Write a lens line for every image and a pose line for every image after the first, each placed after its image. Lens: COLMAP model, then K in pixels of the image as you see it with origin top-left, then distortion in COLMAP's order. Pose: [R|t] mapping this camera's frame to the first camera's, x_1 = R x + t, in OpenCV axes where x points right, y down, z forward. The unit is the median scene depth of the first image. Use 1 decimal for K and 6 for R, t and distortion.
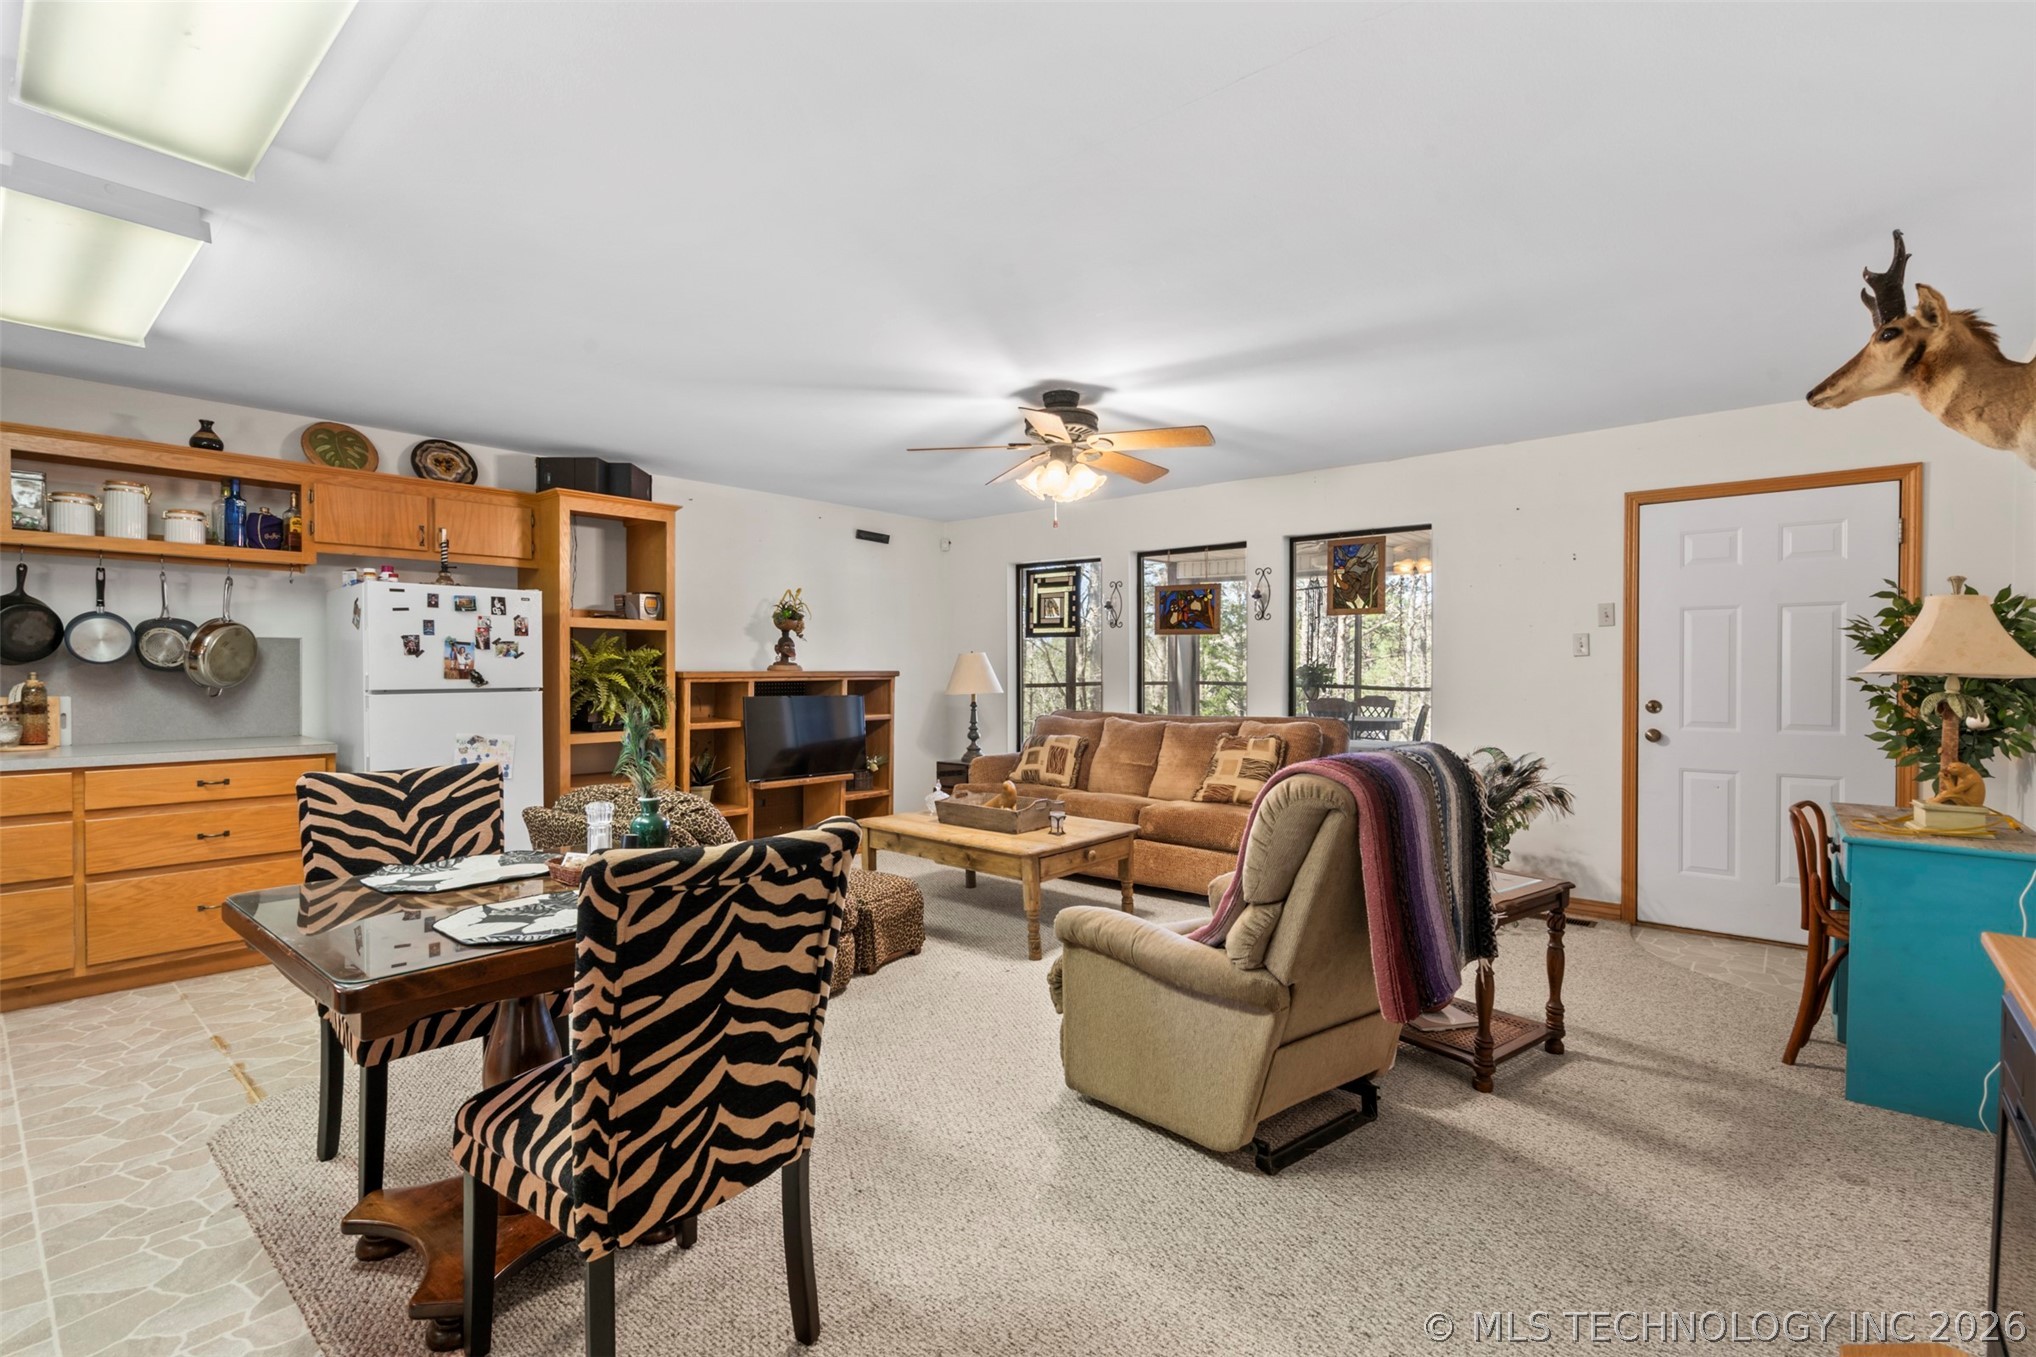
lens RADIAL K [[922.9, 0, 973.4], [0, 922.9, 674.9], [0, 0, 1]] dist [-0.003171, 0.000764]
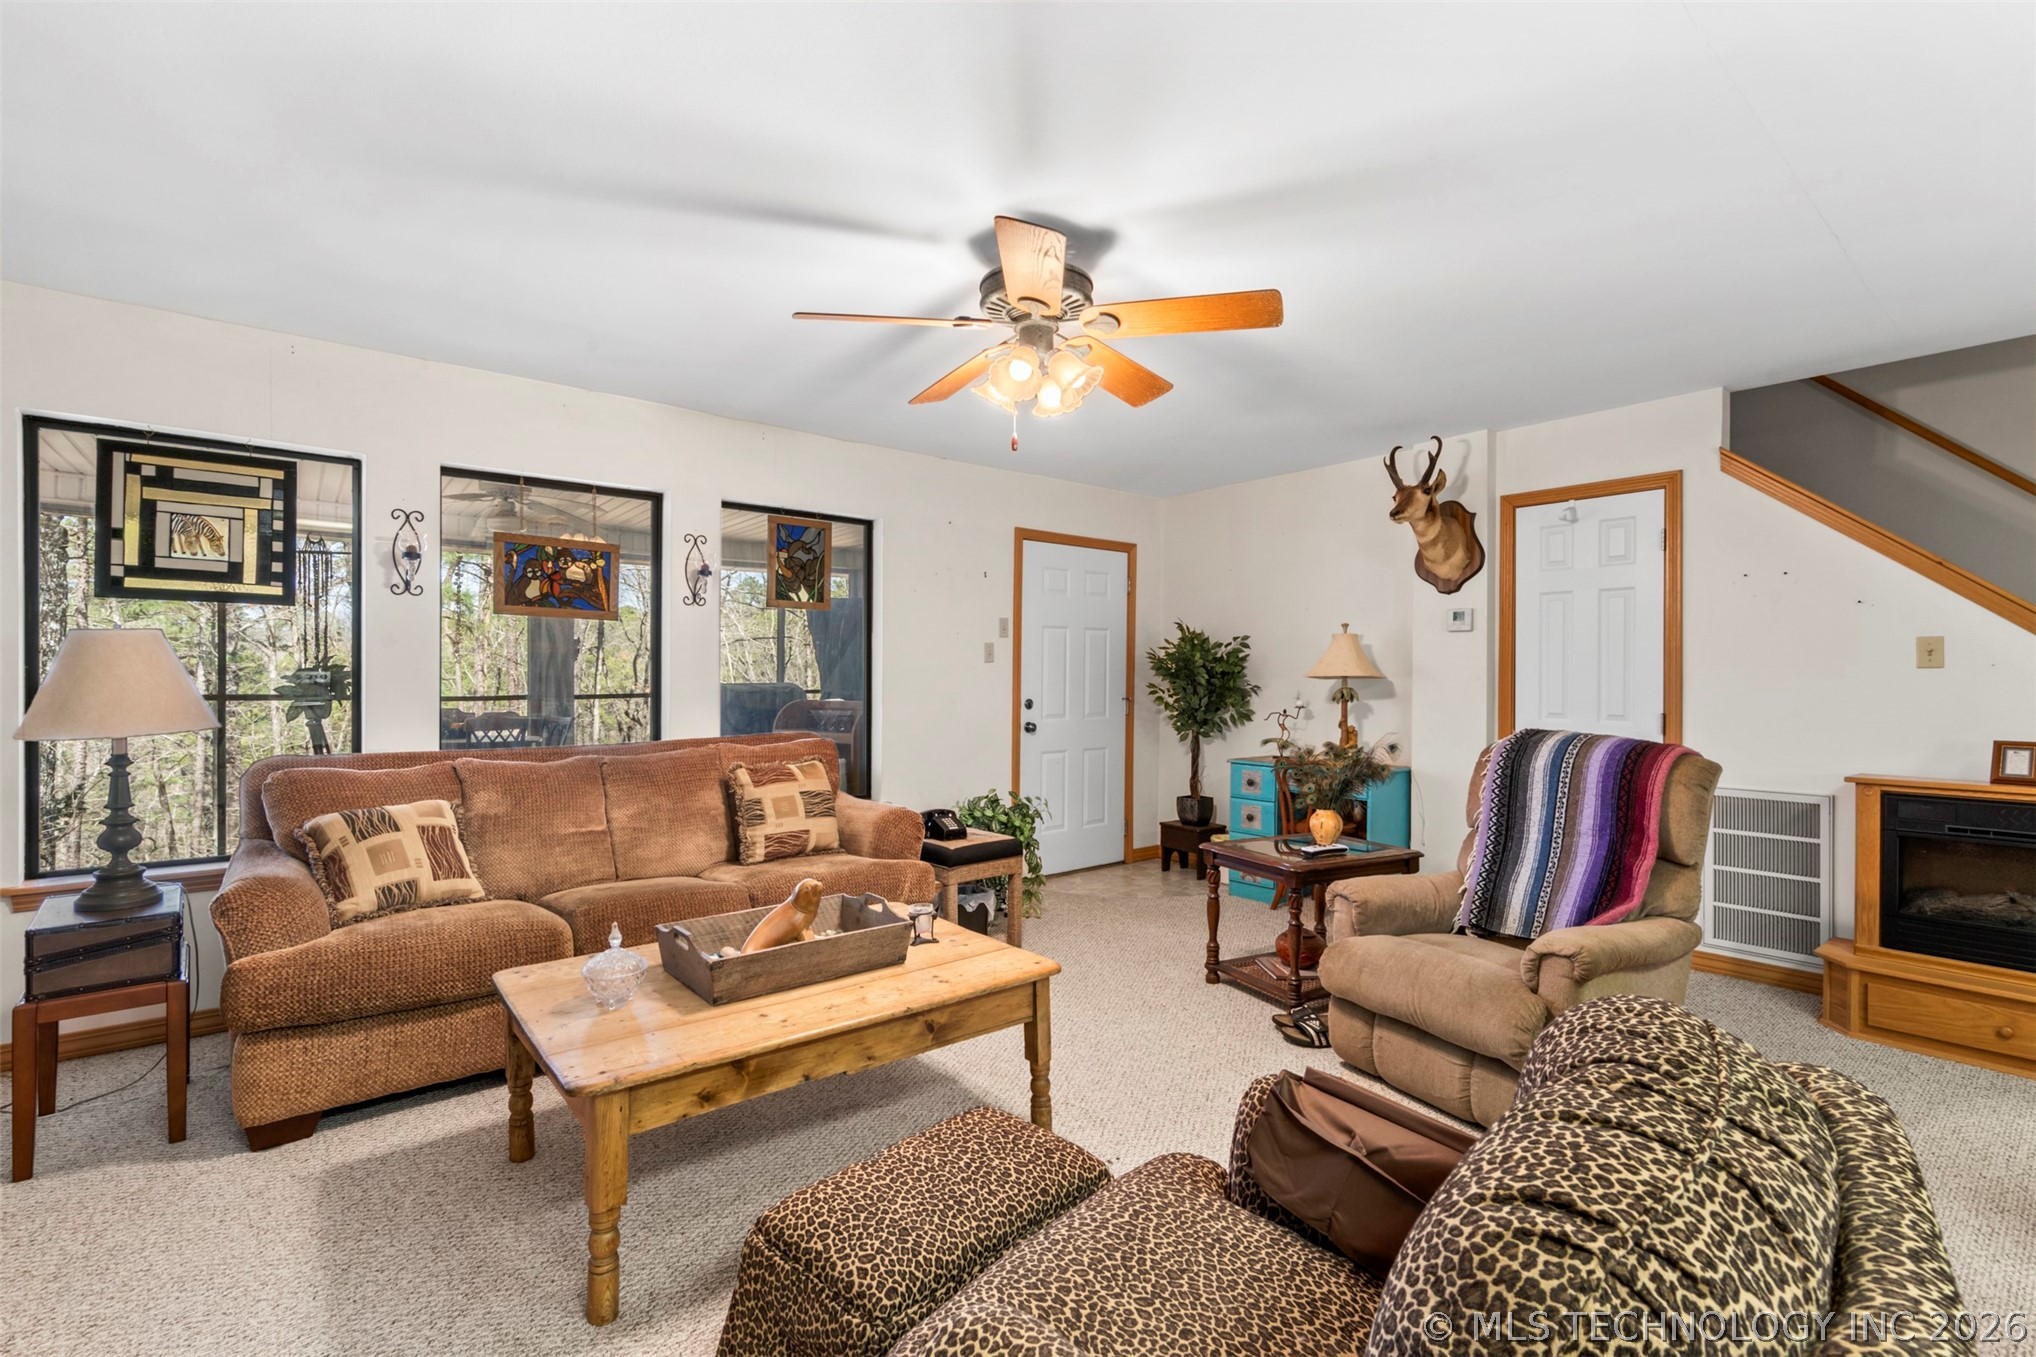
lens RADIAL K [[922.9, 0, 1035.0], [0, 922.9, 676.3], [0, 0, 1]] dist [-0.003171, 0.000764]
pose [[0.143906, -0.008143, 0.989558, -0.358364], [-0.004396, 0.999951, 0.008868, -0.010044], [-0.989582, -0.005626, 0.143863, 0.593421]]
